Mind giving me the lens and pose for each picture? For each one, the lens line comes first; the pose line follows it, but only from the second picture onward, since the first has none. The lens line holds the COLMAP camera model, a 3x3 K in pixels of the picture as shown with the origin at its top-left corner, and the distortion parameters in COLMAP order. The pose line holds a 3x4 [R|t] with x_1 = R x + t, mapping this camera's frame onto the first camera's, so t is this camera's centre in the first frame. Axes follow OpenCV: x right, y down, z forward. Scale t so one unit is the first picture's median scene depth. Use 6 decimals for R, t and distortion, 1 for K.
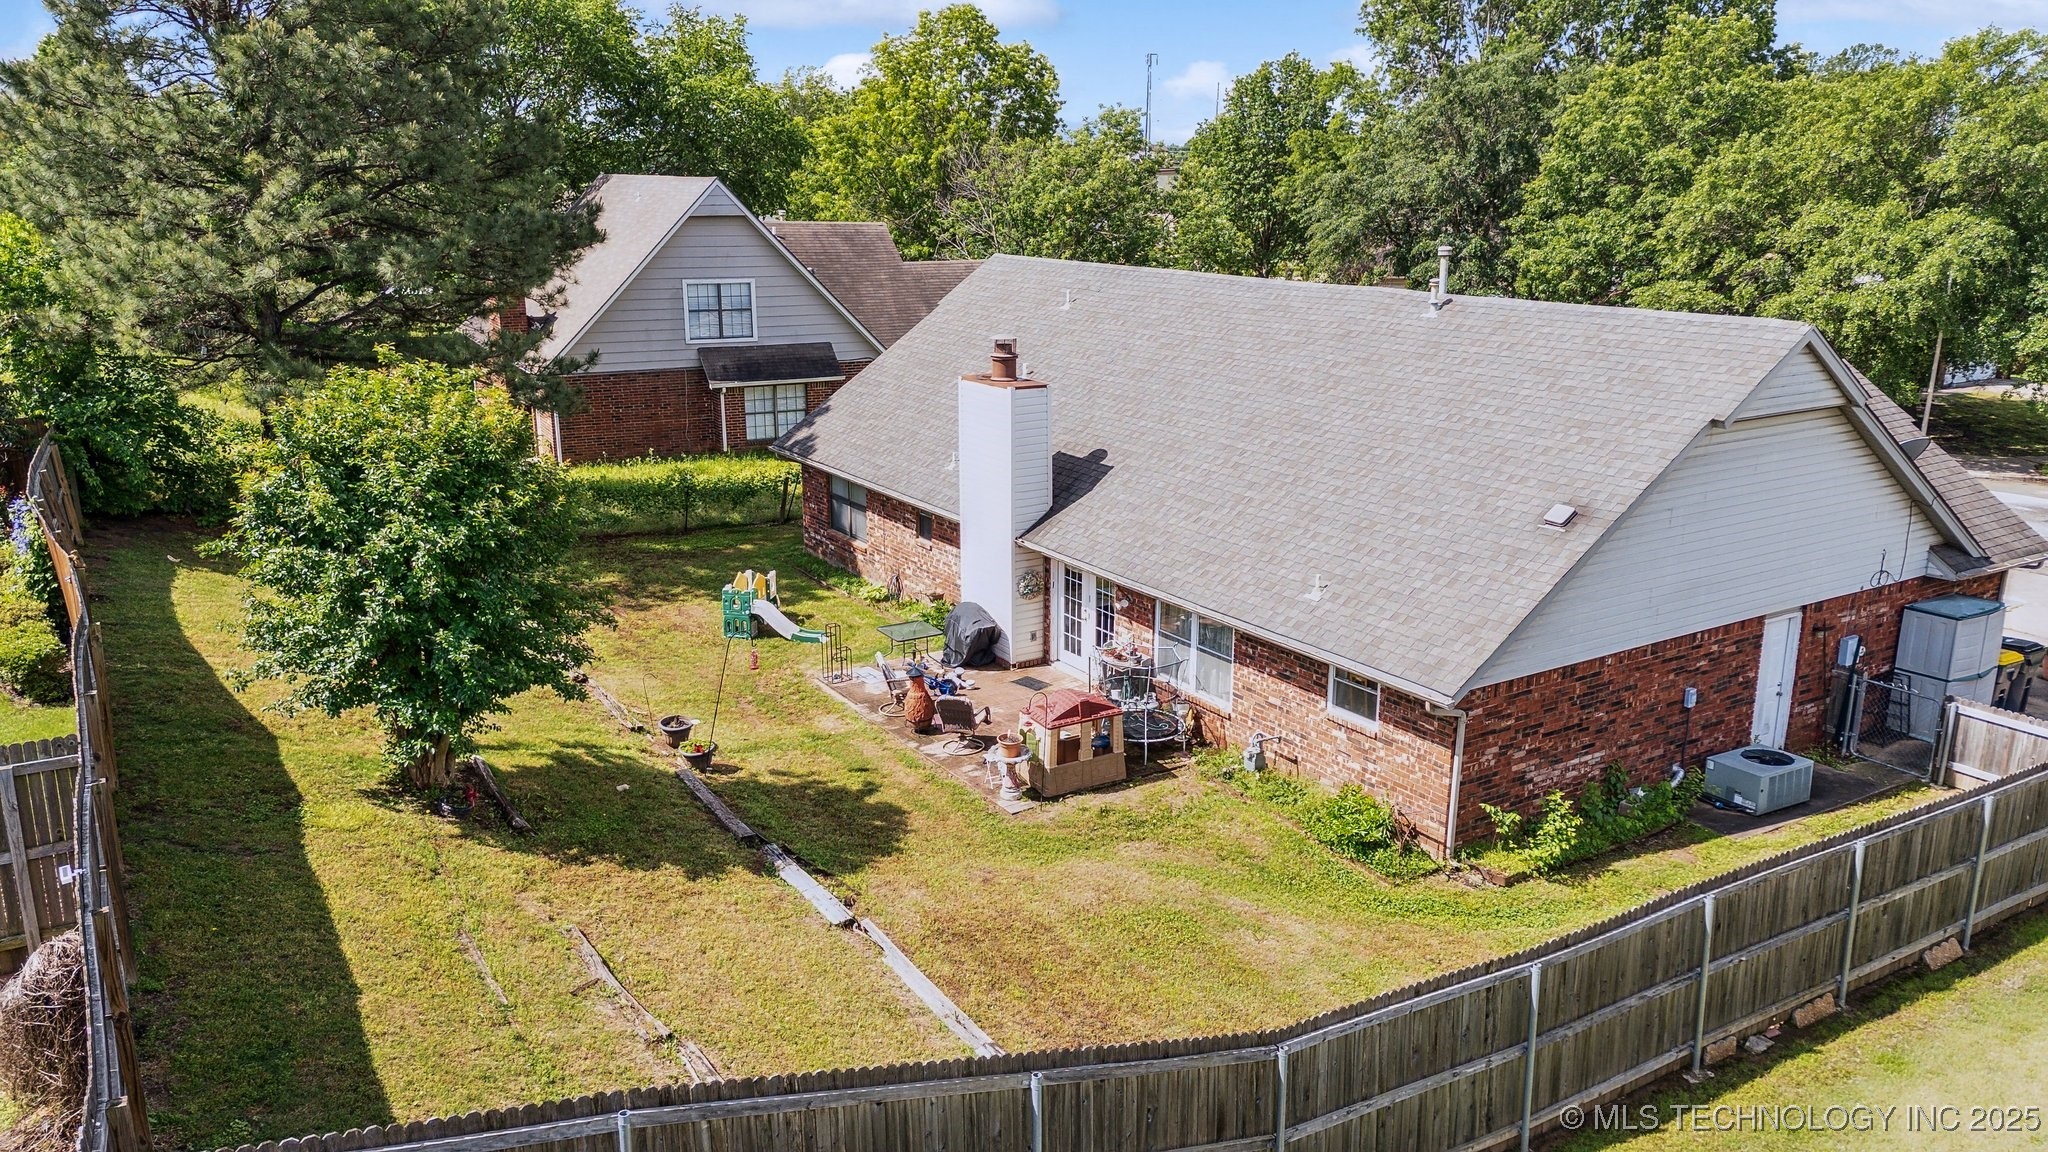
lens RADIAL K [[1419.3, 0, 1024.0], [0, 1419.3, 576.0], [0, 0, 1]] dist [0.000990, 0.000135]
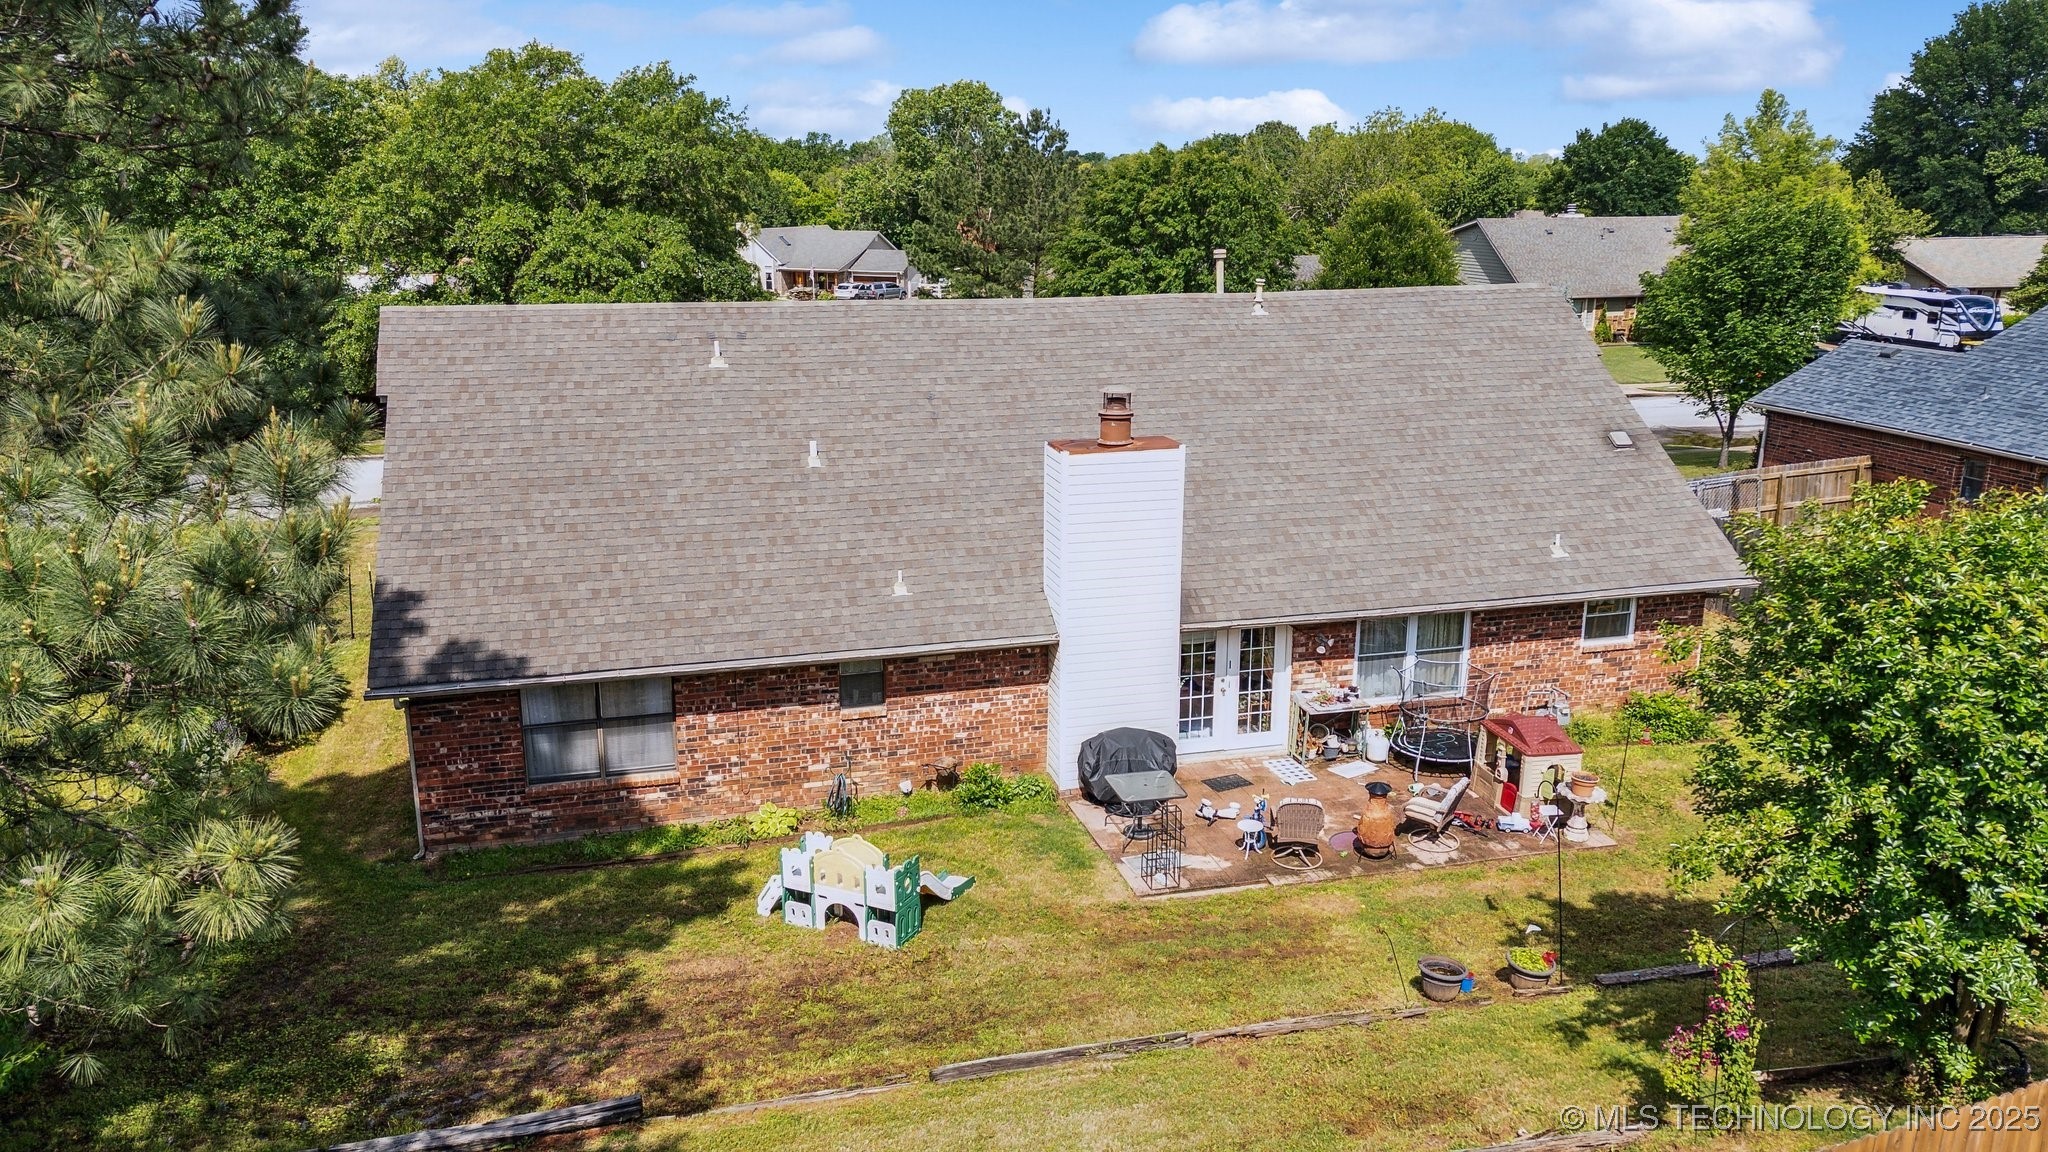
lens RADIAL K [[1440.4, 0, 1024.0], [0, 1440.4, 576.0], [0, 0, 1]] dist [-0.000571, -0.000386]
pose [[0.318894, -0.250369, 0.914123, -0.782973], [0.253018, 0.951965, 0.172467, -0.219025], [-0.913394, 0.176291, 0.366924, 0.770486]]
